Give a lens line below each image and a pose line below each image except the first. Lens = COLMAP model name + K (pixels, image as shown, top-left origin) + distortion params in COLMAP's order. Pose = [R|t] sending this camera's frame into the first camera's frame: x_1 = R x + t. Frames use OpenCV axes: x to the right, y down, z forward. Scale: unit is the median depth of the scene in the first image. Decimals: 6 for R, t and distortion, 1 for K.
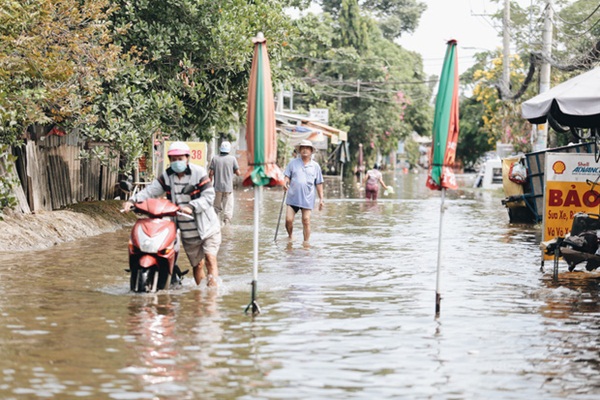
lens RADIAL K [[2254.1, 0, 300.0], [0, 2254.1, 200.0], [0, 0, 1]] dist [0.166436, 0.842519]
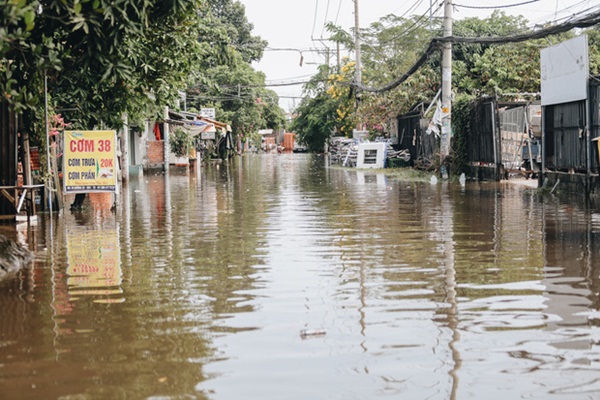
lens RADIAL K [[1236.7, 0, 300.0], [0, 1236.7, 200.0], [0, 0, 1]] dist [-0.518754, -0.236805]
pose [[0.994525, -0.032421, 0.099343, -0.010645], [0.029808, 0.999172, 0.027675, -0.005643], [-0.100158, -0.024563, 0.994668, 0.291668]]
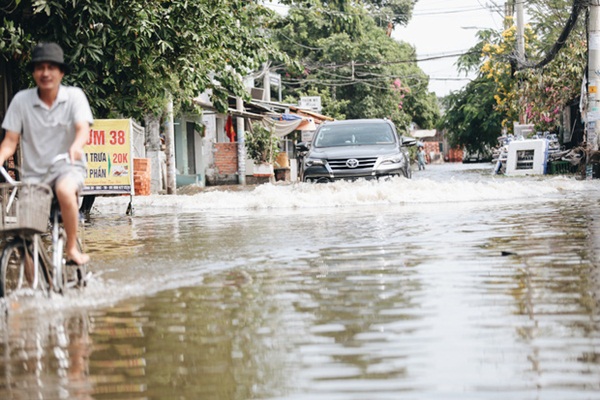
lens RADIAL K [[1981.6, 0, 300.0], [0, 1981.6, 200.0], [0, 0, 1]] dist [-0.021310, 1.204437]
pose [[0.998990, -0.044795, -0.003593, 0.005298], [0.044795, 0.998996, 0.000093, 0.000460], [0.003585, -0.000254, 0.999994, 0.211408]]
